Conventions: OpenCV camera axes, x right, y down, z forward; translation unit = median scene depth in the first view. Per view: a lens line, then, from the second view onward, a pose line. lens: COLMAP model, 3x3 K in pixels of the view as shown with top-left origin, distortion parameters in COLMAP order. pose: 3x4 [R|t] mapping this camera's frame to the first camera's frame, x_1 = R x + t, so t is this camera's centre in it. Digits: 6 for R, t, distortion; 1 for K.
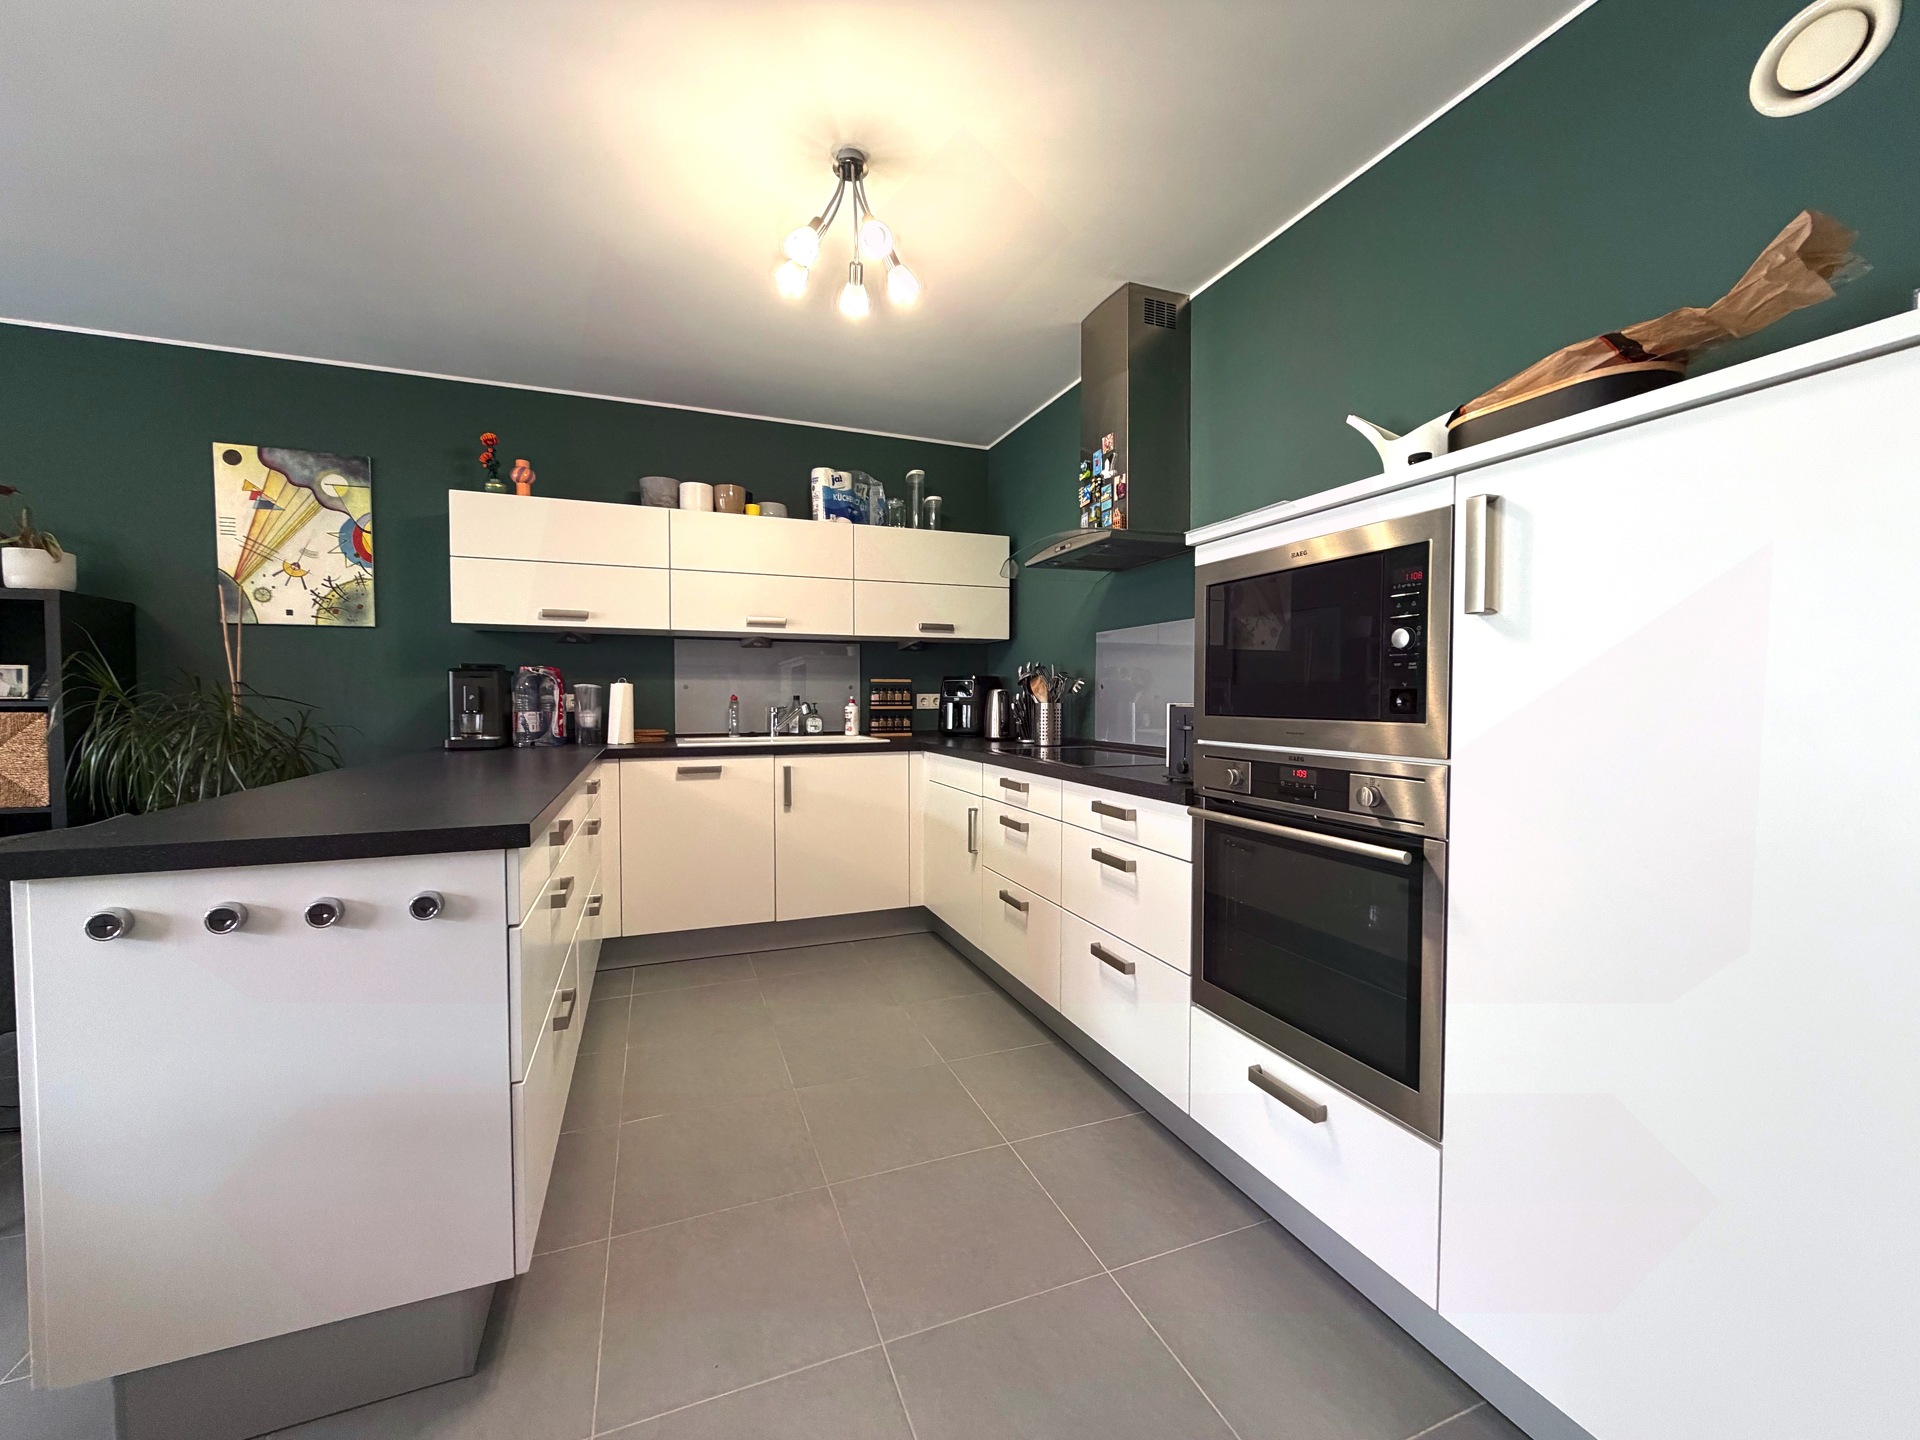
lens RADIAL K [[761.3, 0, 956.4], [0, 761.3, 719.2], [0, 0, 1]] dist [-0.001125, 0.000071]
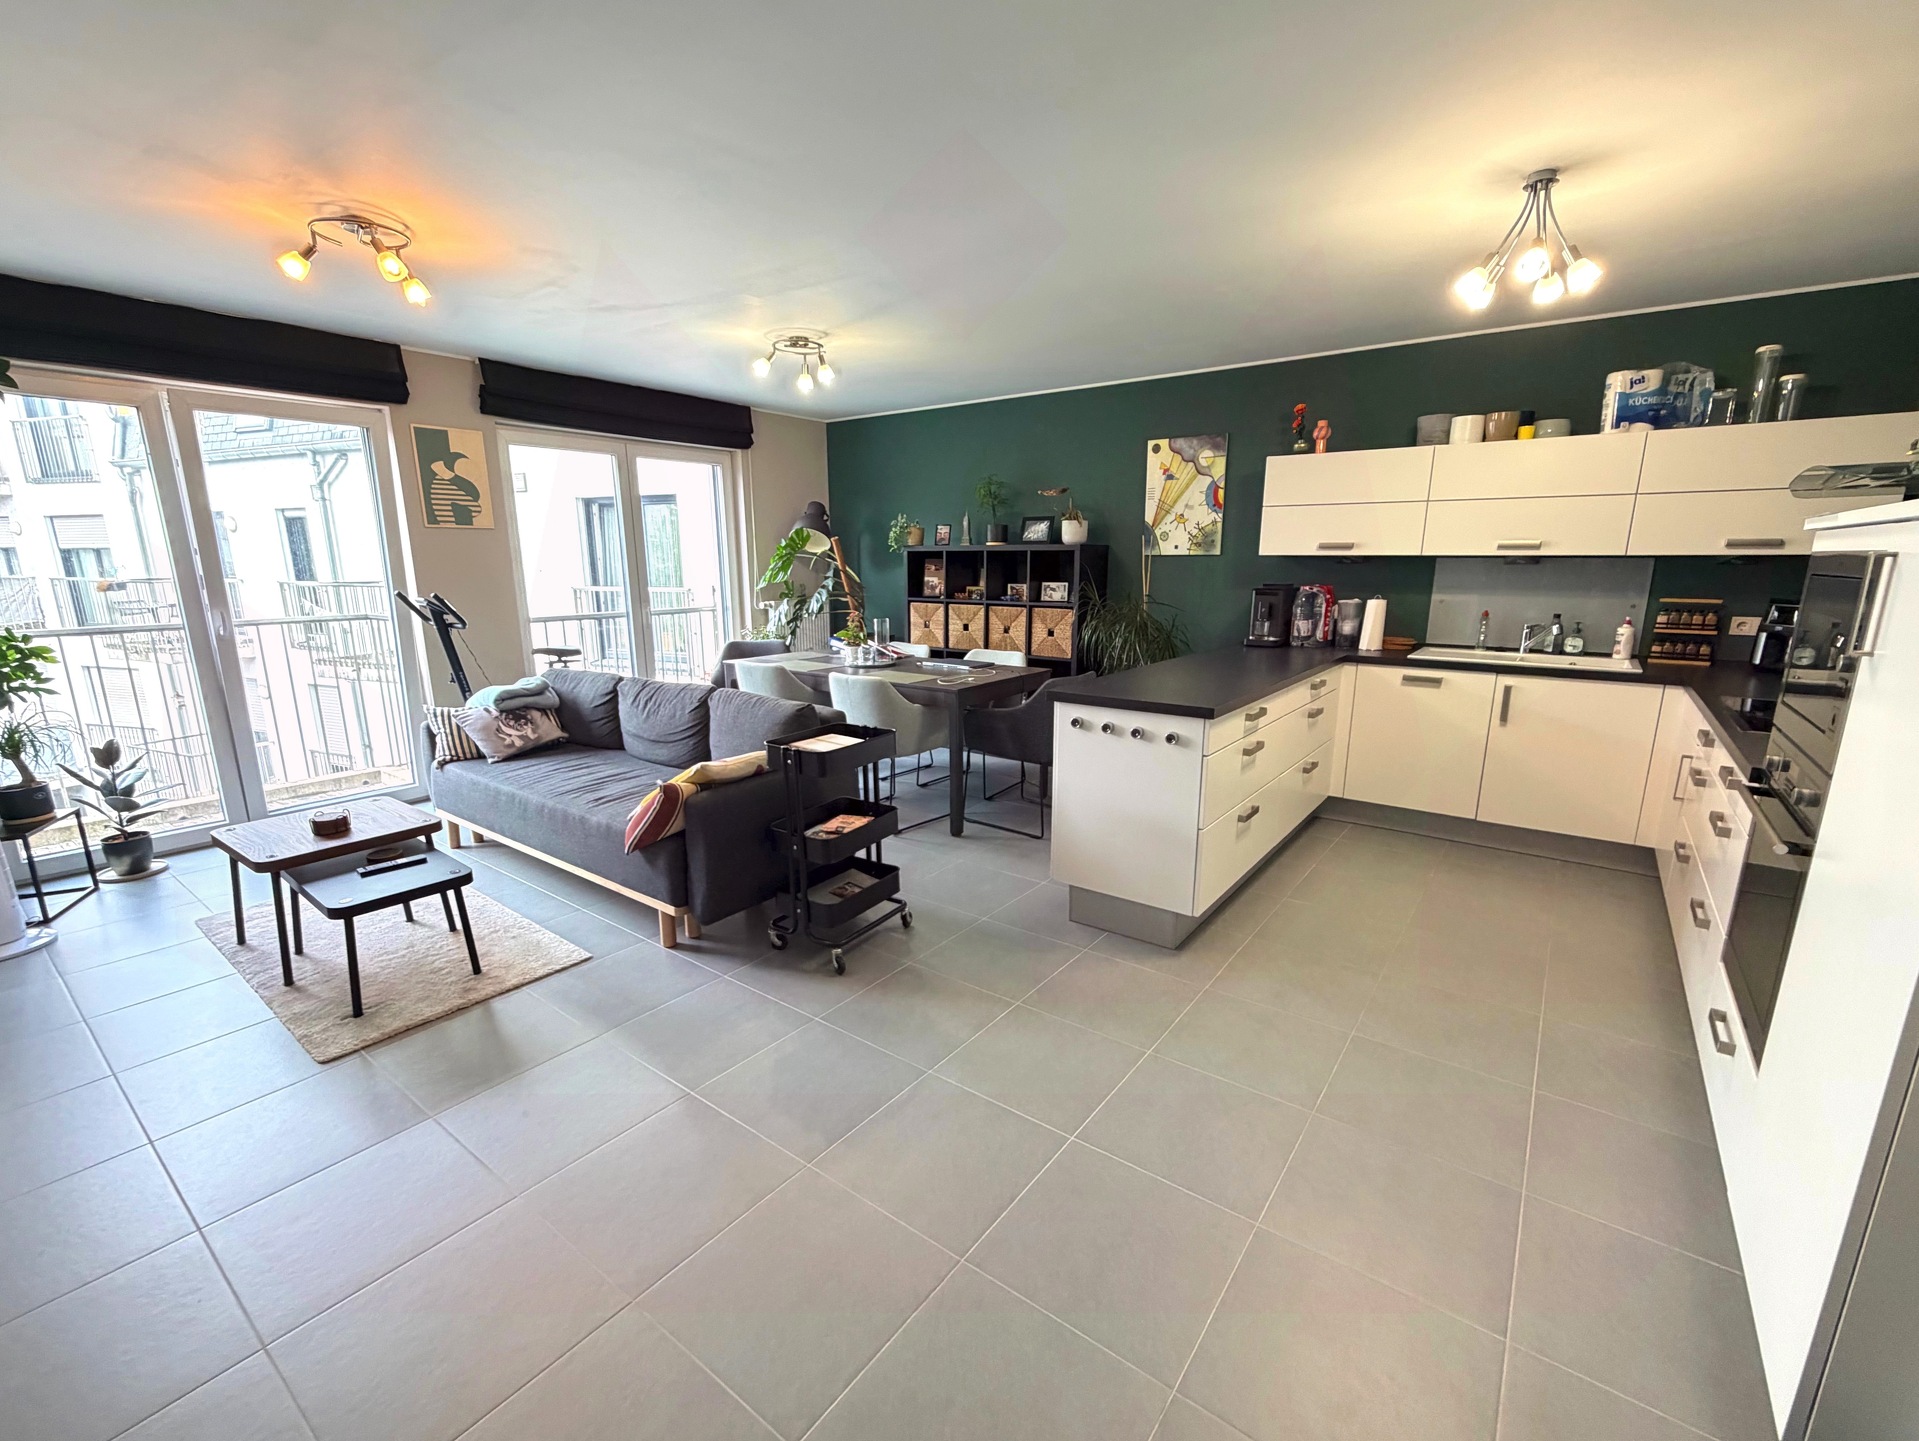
lens RADIAL K [[820.1, 0, 960.2], [0, 820.1, 748.4], [0, 0, 1]] dist [-0.000269, 0.000065]
pose [[0.524954, 0.193347, -0.828879, 0.361122], [-0.023608, 0.976789, 0.212897, -0.082029], [0.850803, -0.092193, 0.517334, -0.284217]]
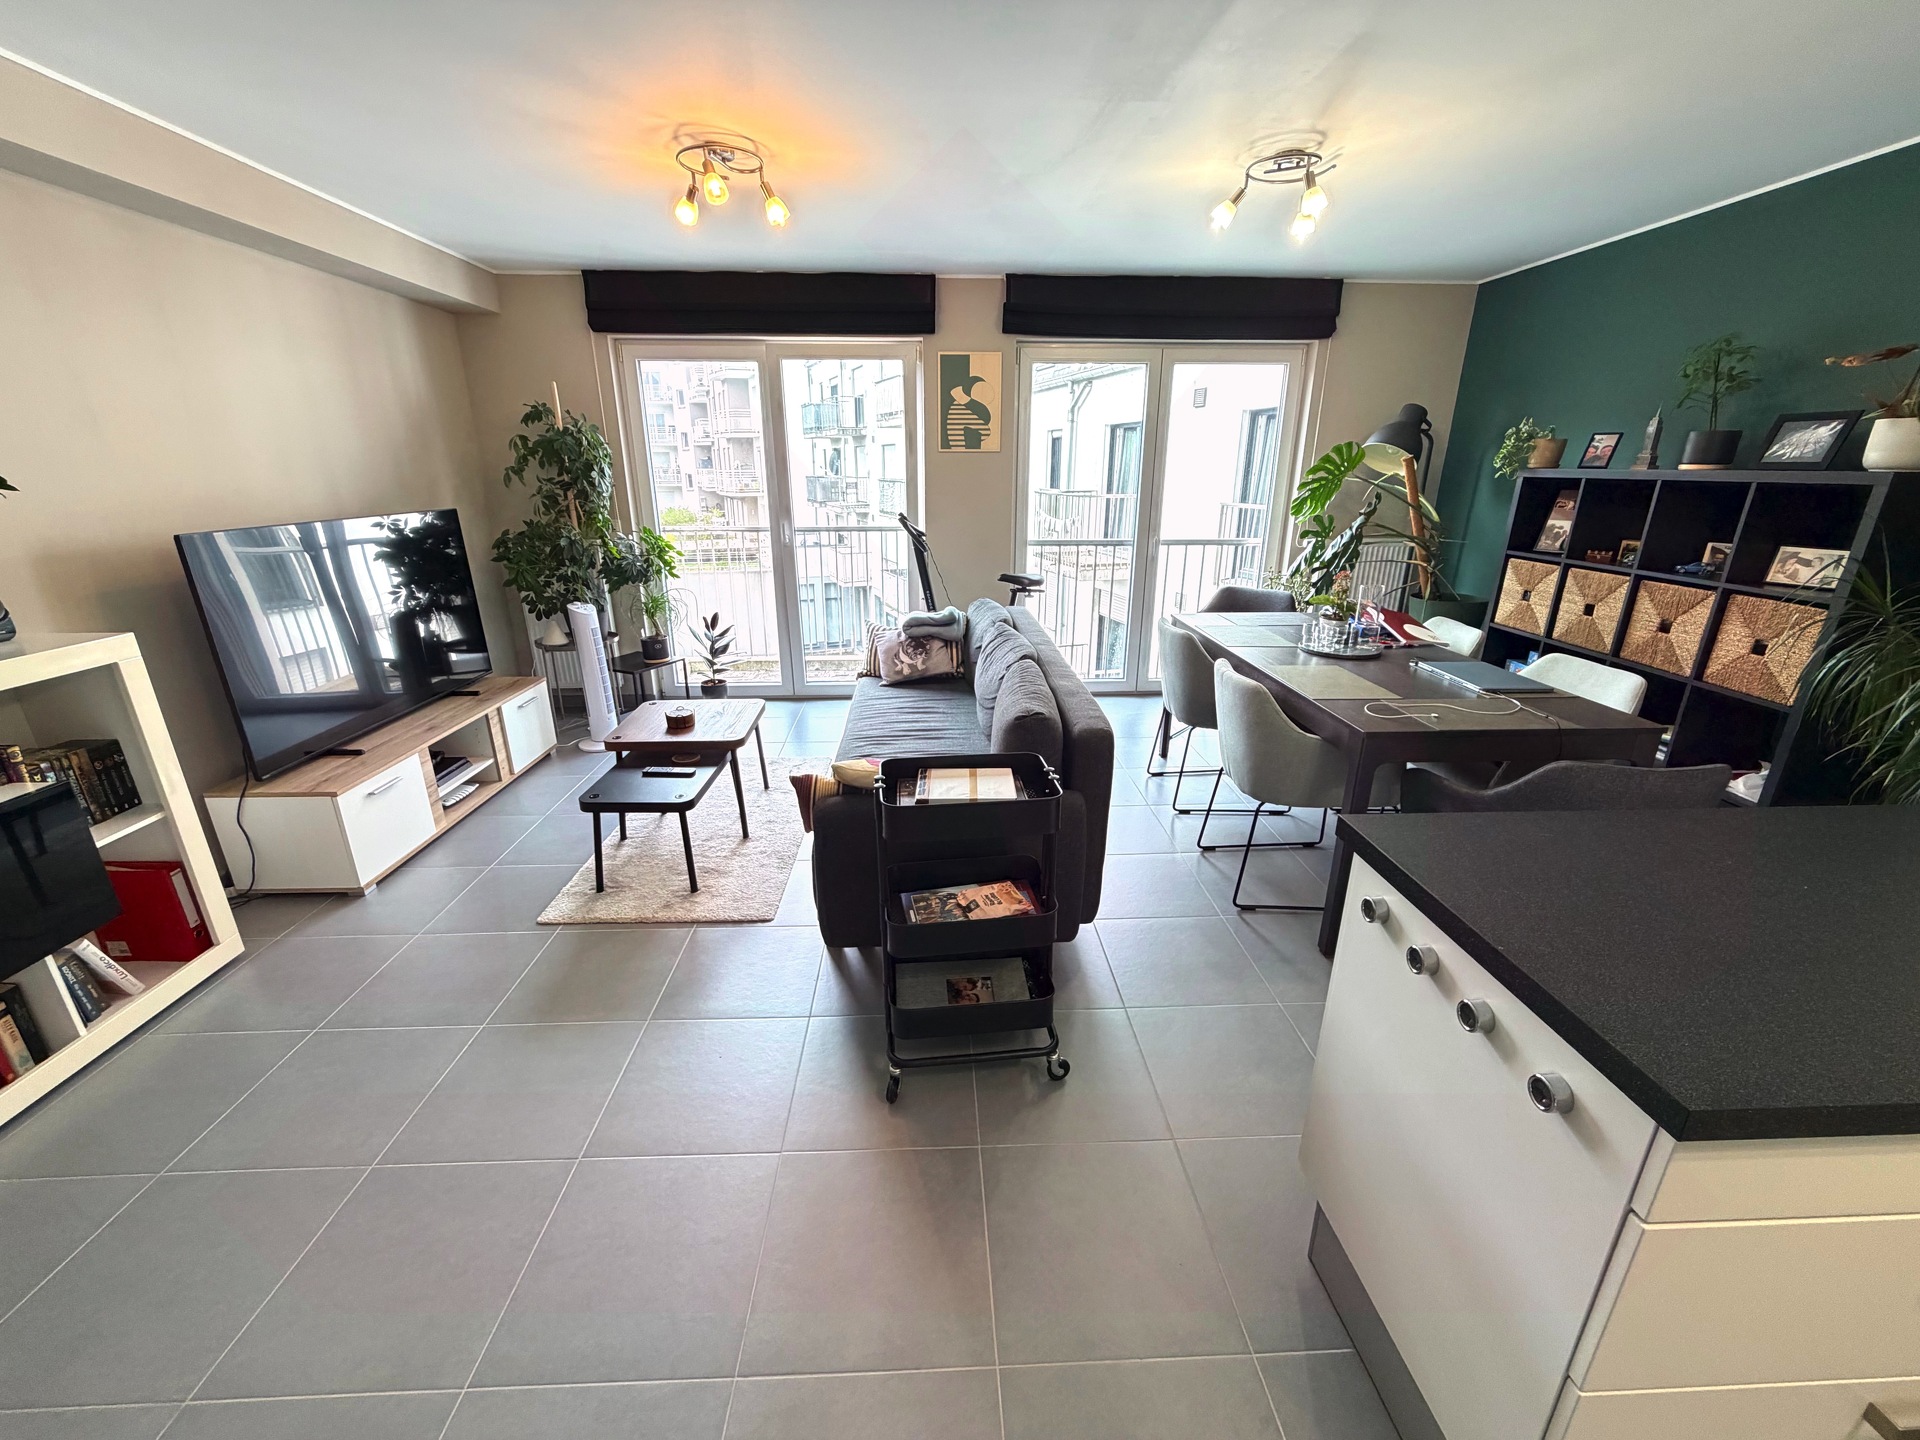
lens RADIAL K [[761.3, 0, 956.4], [0, 761.3, 719.2], [0, 0, 1]] dist [-0.001125, 0.000071]
pose [[-0.328108, 0.298844, -0.896124, 0.030789], [-0.029032, 0.945002, 0.325773, -0.124011], [0.944194, 0.132905, -0.301387, 0.221152]]
